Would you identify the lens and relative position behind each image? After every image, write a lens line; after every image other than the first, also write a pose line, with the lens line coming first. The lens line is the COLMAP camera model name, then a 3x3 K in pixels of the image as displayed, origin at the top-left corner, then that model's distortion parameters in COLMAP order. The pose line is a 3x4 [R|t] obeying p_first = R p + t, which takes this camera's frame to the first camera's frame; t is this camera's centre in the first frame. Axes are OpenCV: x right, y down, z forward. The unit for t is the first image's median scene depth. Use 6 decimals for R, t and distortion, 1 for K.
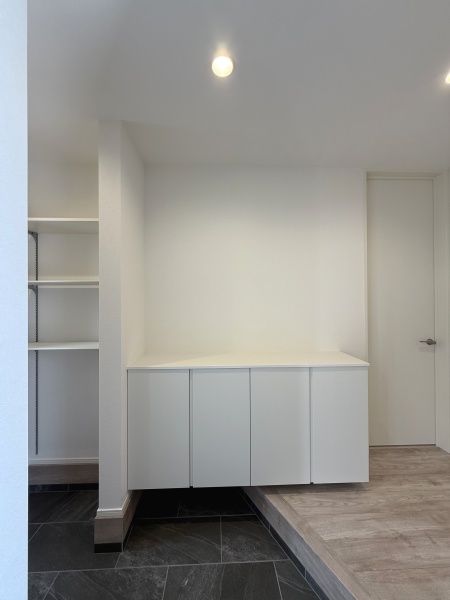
lens RADIAL K [[241.7, 0, 223.4], [0, 241.7, 299.4], [0, 0, 1]] dist [0.001597, 0.000071]
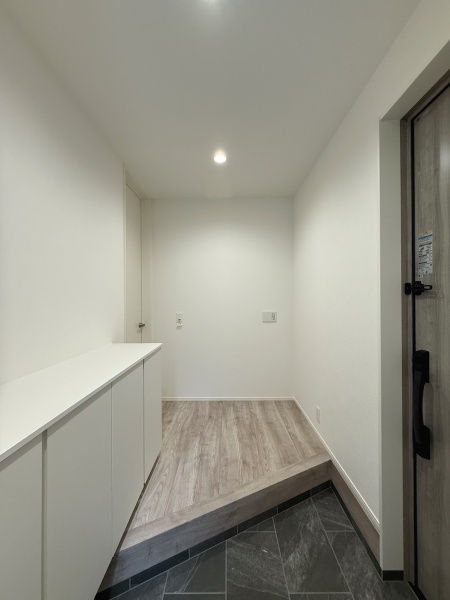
lens RADIAL K [[239.5, 0, 225.0], [0, 239.5, 300.0], [0, 0, 1]] dist [0.001358, -0.000090]
pose [[0.031944, 0.007109, 0.999464, -0.623766], [0.003202, 0.999969, -0.007215, 0.072762], [-0.999485, 0.003431, 0.031920, 0.759874]]
